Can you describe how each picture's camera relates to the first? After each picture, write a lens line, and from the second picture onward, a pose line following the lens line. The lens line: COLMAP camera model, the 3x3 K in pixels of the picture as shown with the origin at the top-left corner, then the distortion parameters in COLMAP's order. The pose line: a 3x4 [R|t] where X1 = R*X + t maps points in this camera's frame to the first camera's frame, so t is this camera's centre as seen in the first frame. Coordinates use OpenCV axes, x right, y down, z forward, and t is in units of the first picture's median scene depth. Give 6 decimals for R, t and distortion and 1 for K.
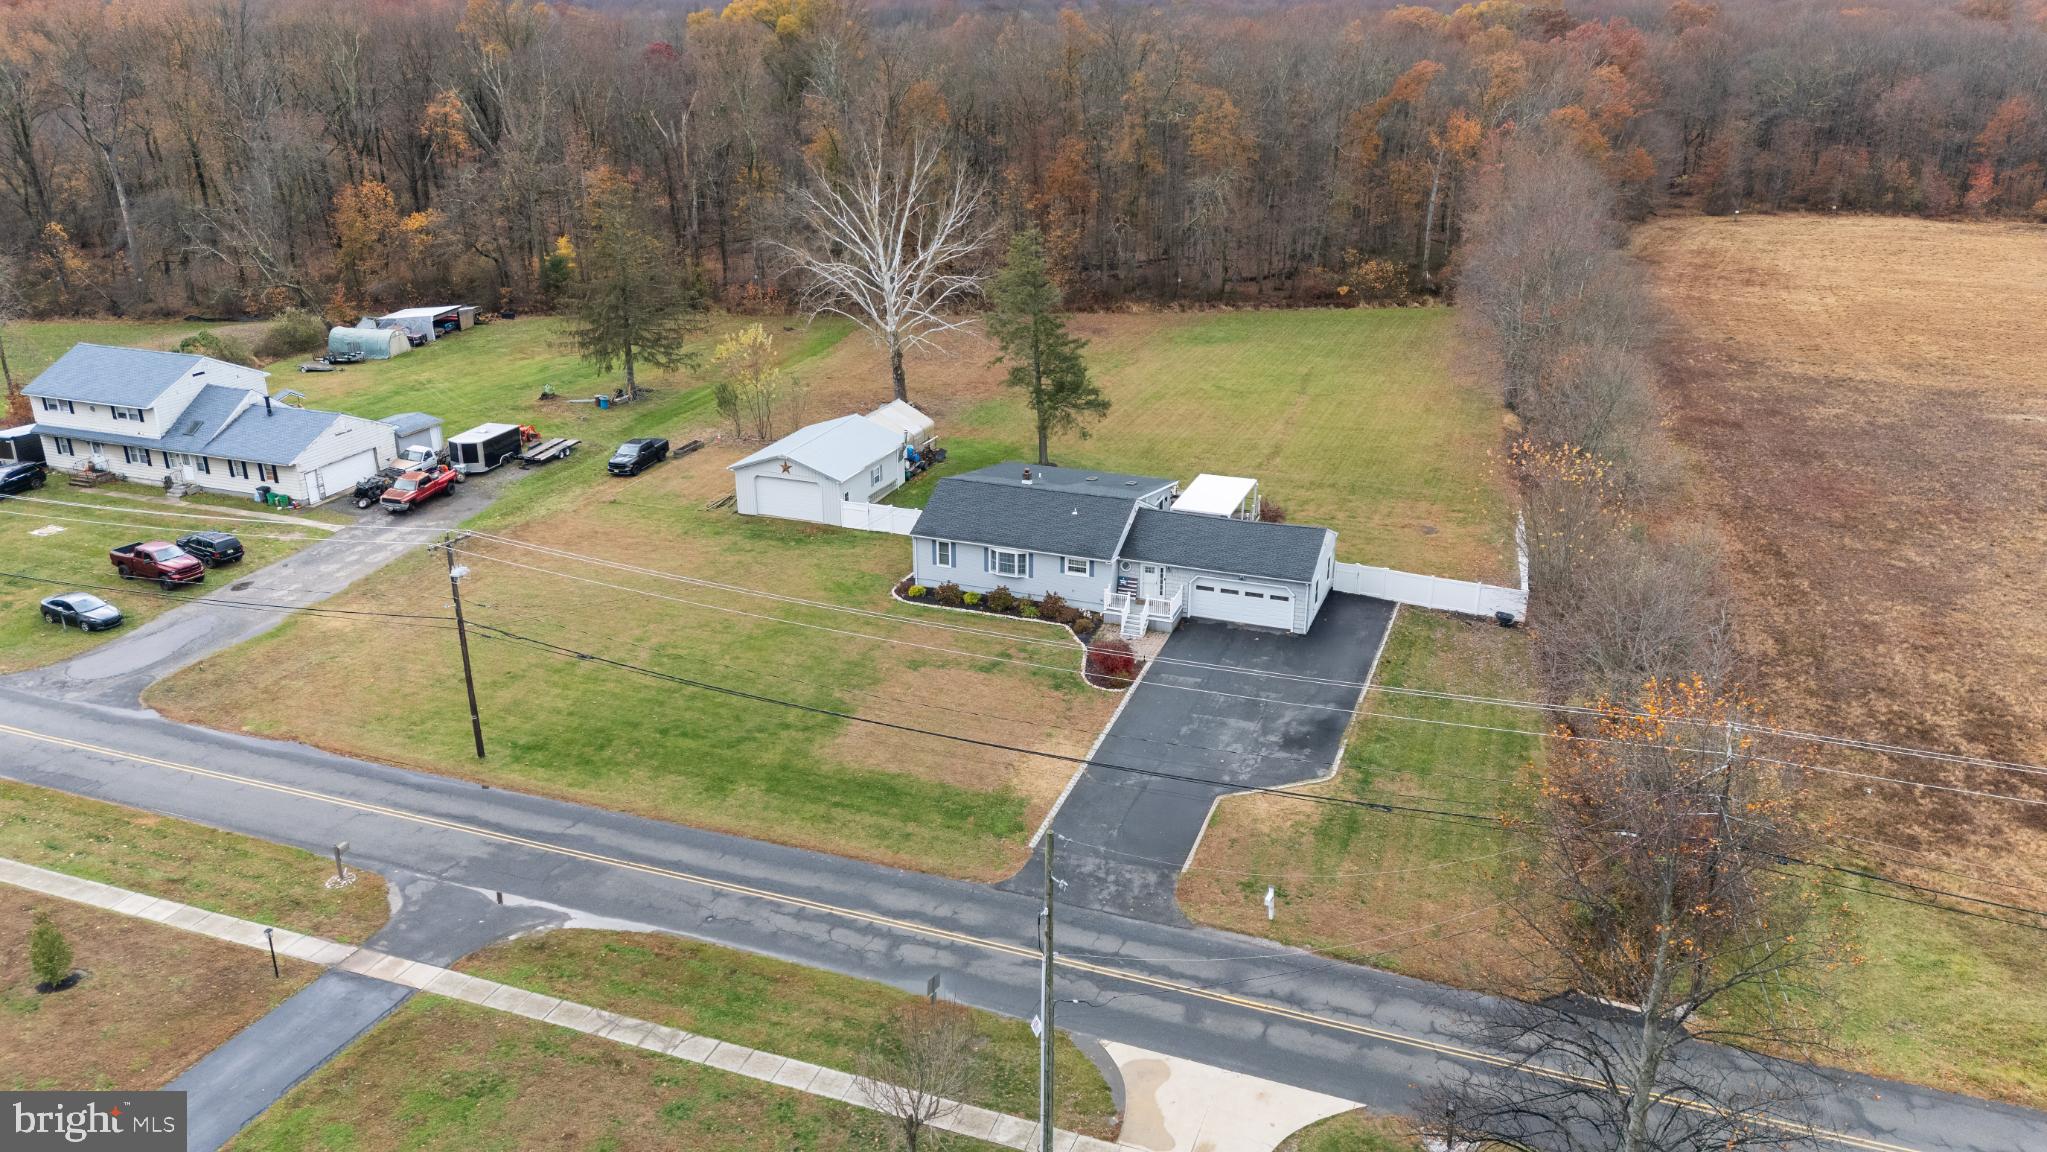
lens RADIAL K [[1491.8, 0, 1023.5], [0, 1491.8, 576.0], [0, 0, 1]] dist [0.076774, -0.076383]
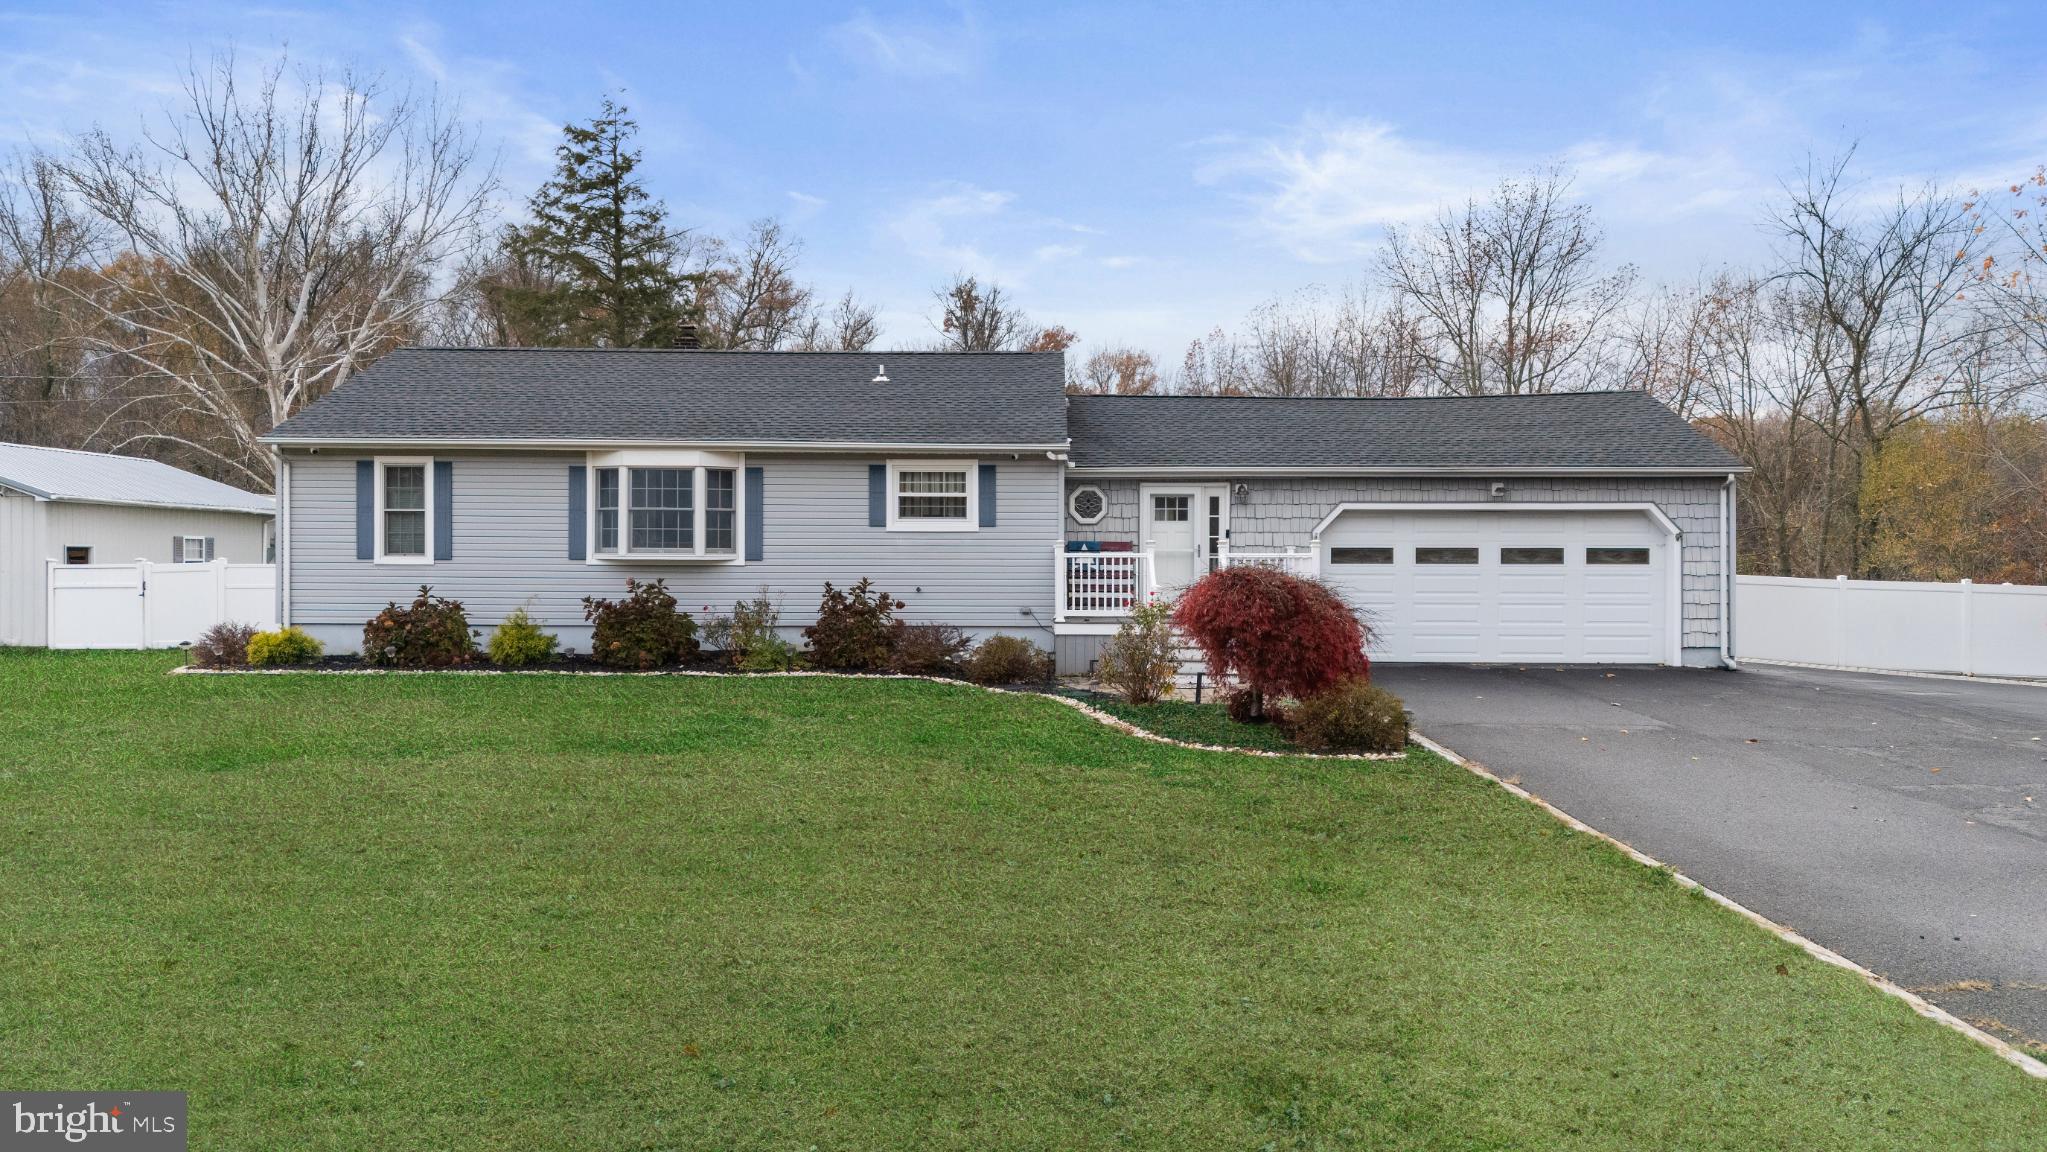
lens RADIAL K [[1406.1, 0, 1023.5], [0, 1406.1, 576.0], [0, 0, 1]] dist [0.075890, 0.000574]
pose [[0.941321, 0.002565, 0.337502, -0.036423], [0.118063, 0.934293, -0.336388, 0.097892], [-0.316189, 0.356496, 0.879167, 0.771039]]
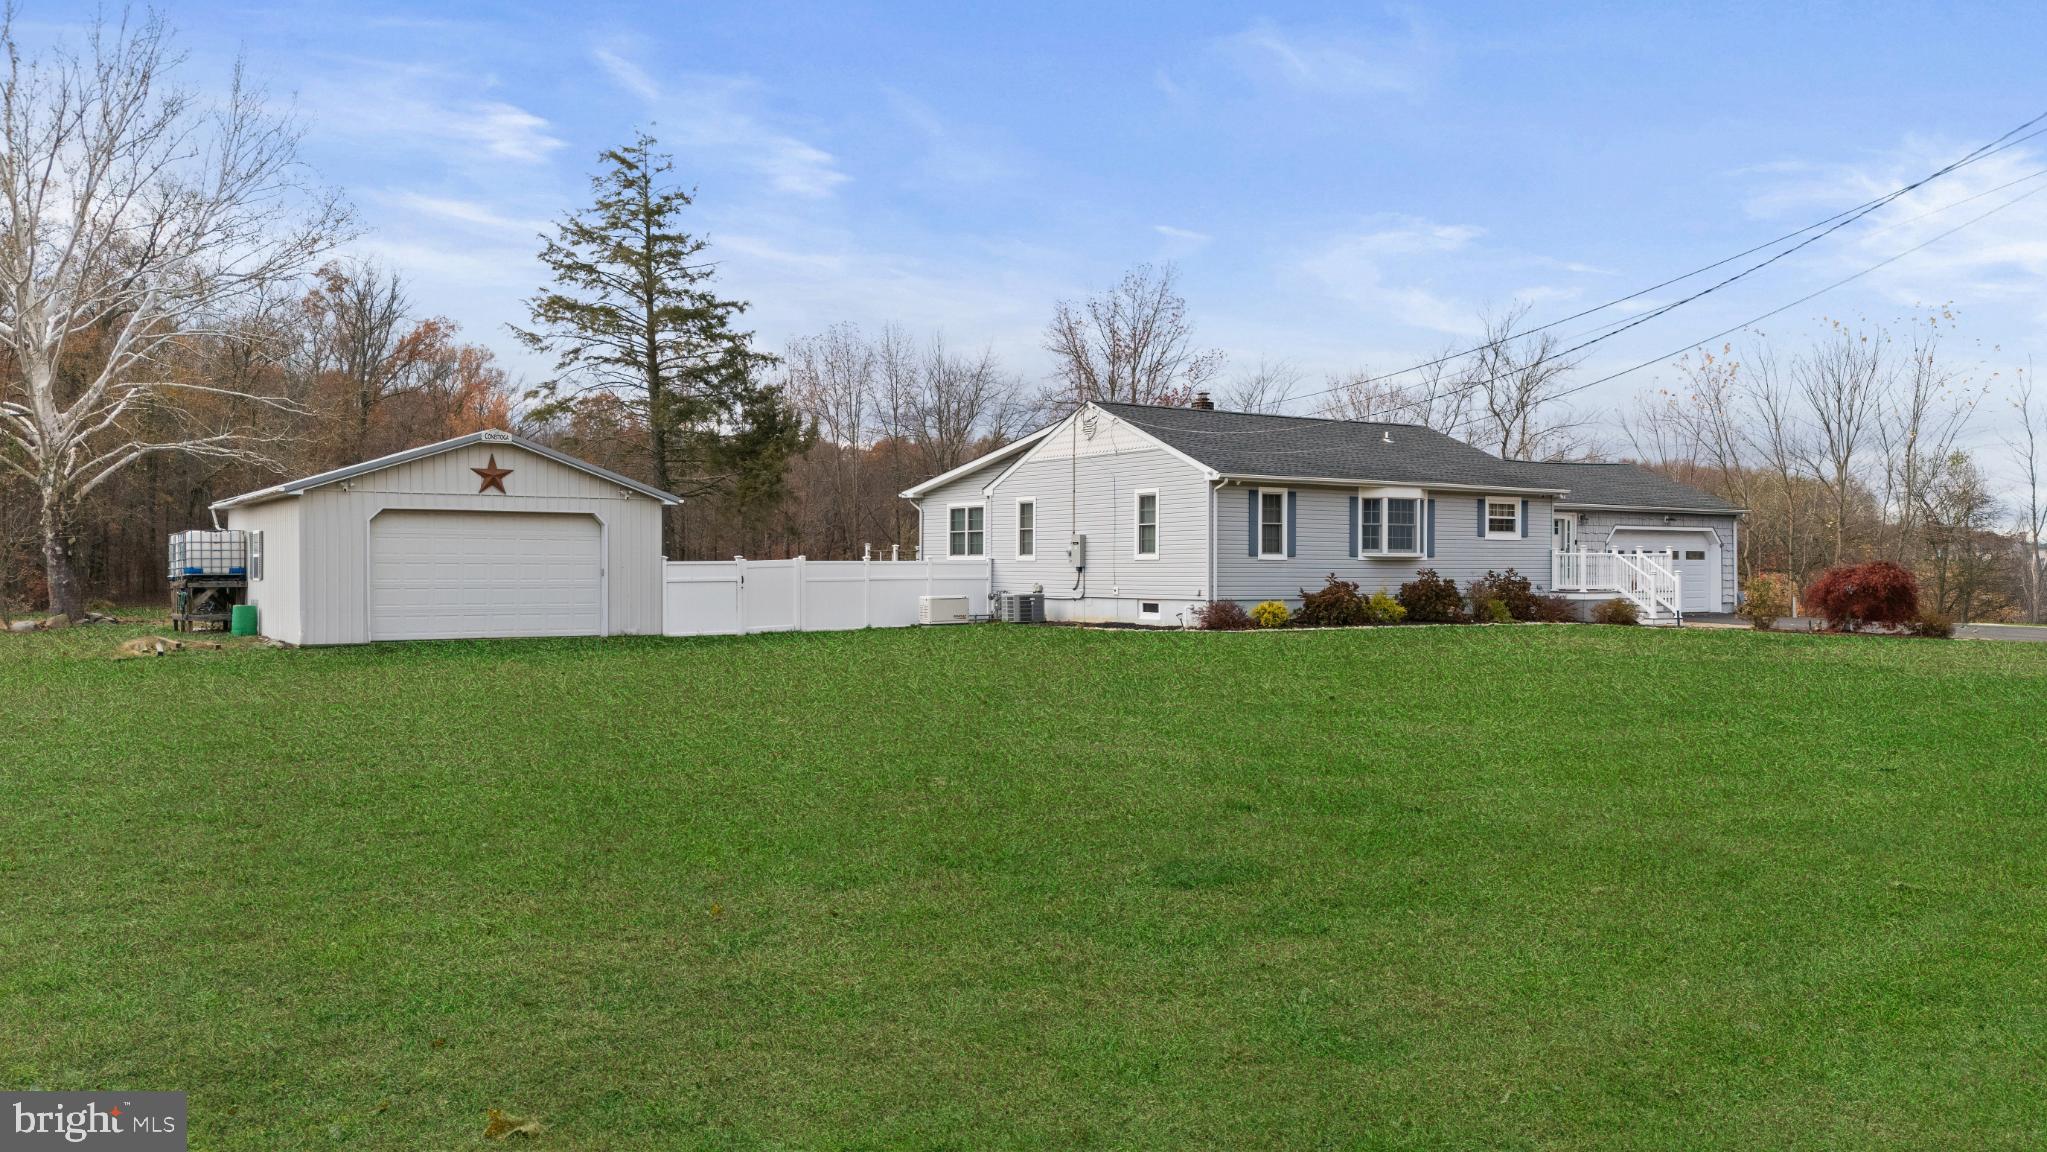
lens RADIAL K [[1491.8, 0, 1023.5], [0, 1491.8, 576.0], [0, 0, 1]] dist [0.076774, -0.076383]
pose [[0.584744, -0.002403, 0.811214, -0.430266], [0.293470, 0.932892, -0.208778, 0.064174], [-0.756273, 0.360149, 0.546208, 0.865625]]
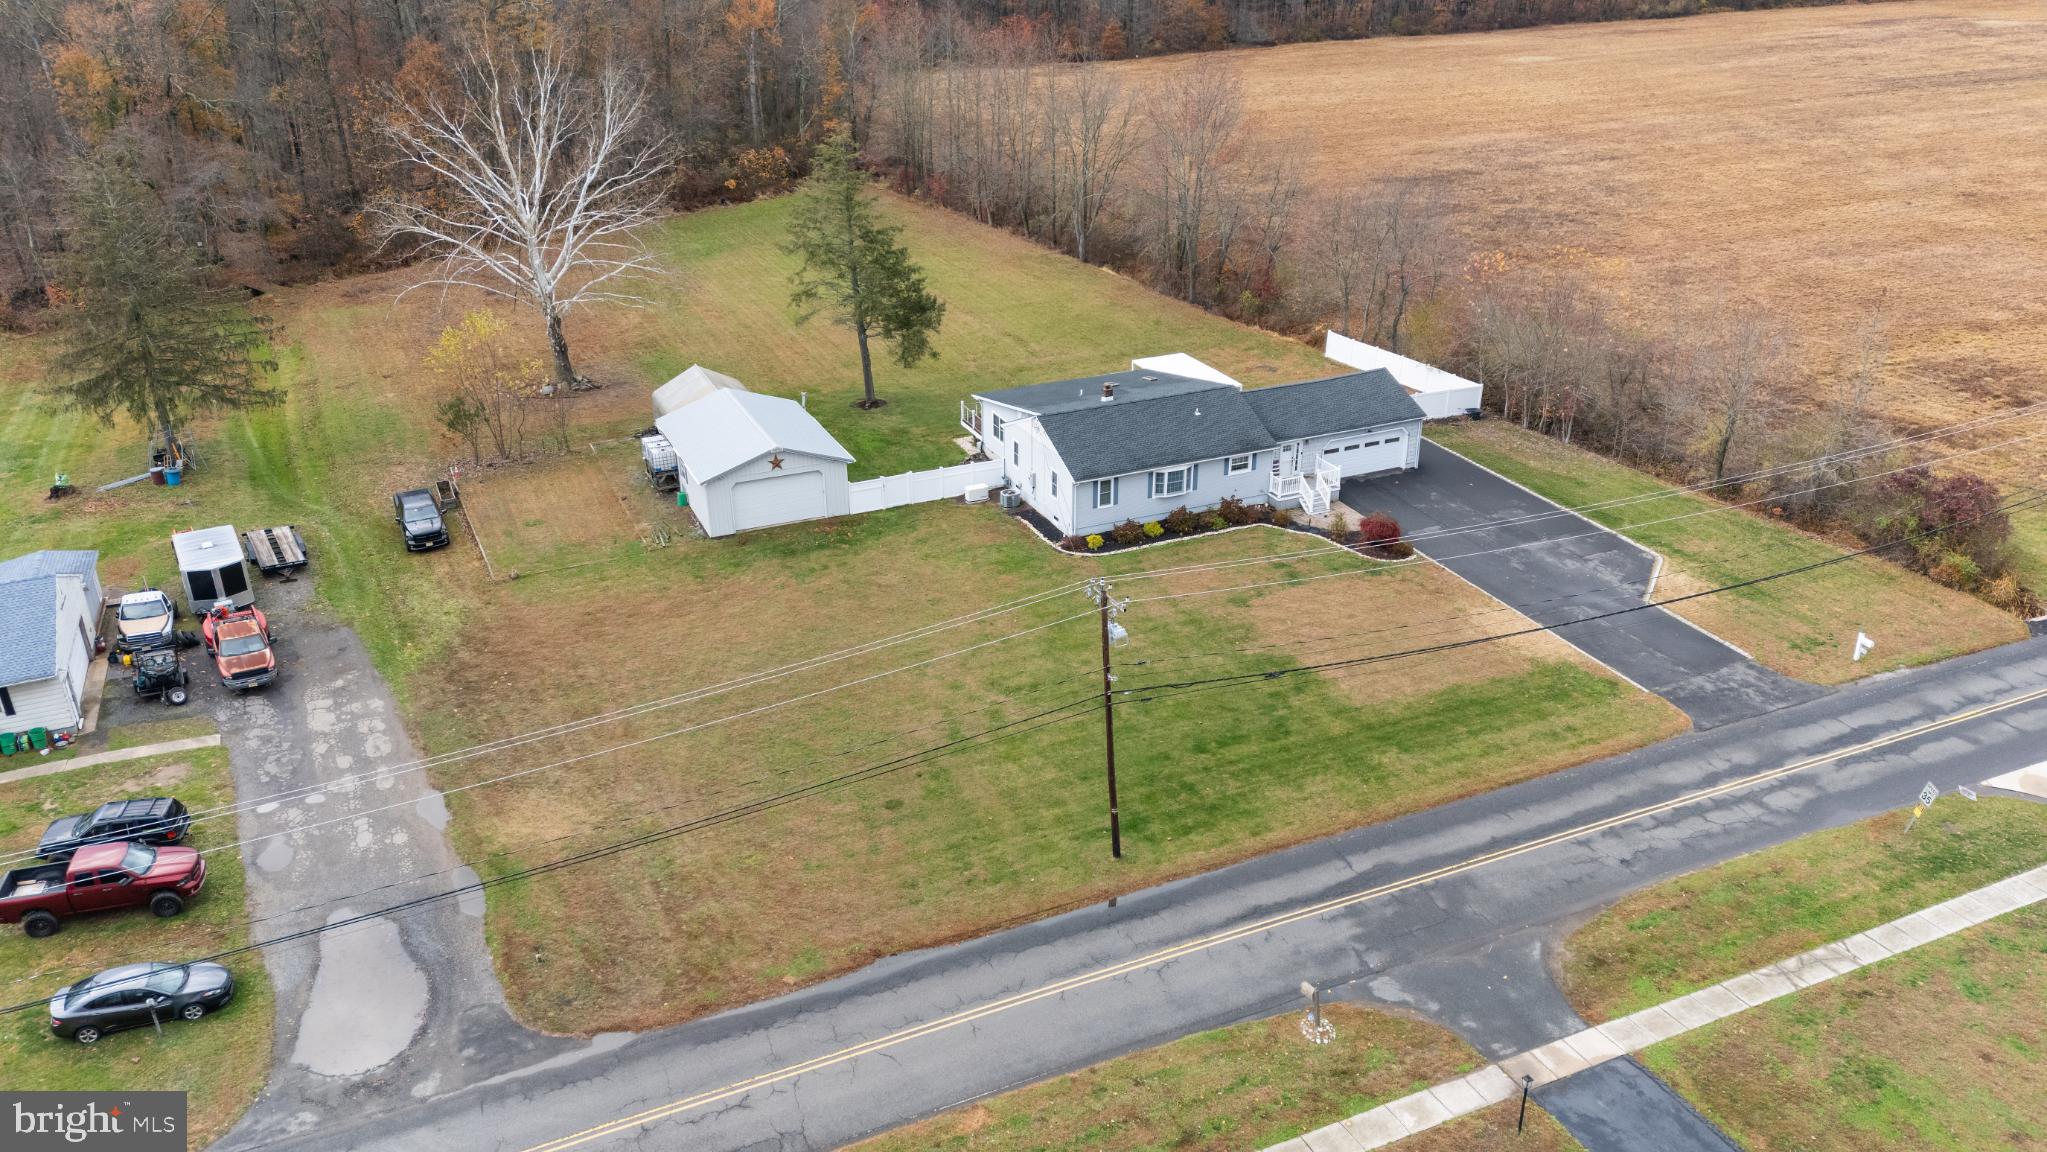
lens RADIAL K [[1491.8, 0, 1023.5], [0, 1491.8, 576.0], [0, 0, 1]] dist [0.076774, -0.076383]
pose [[0.714294, -0.303128, 0.630791, -0.698309], [0.258980, 0.951833, 0.164142, -0.132714], [-0.650164, 0.046117, 0.758393, 0.360357]]
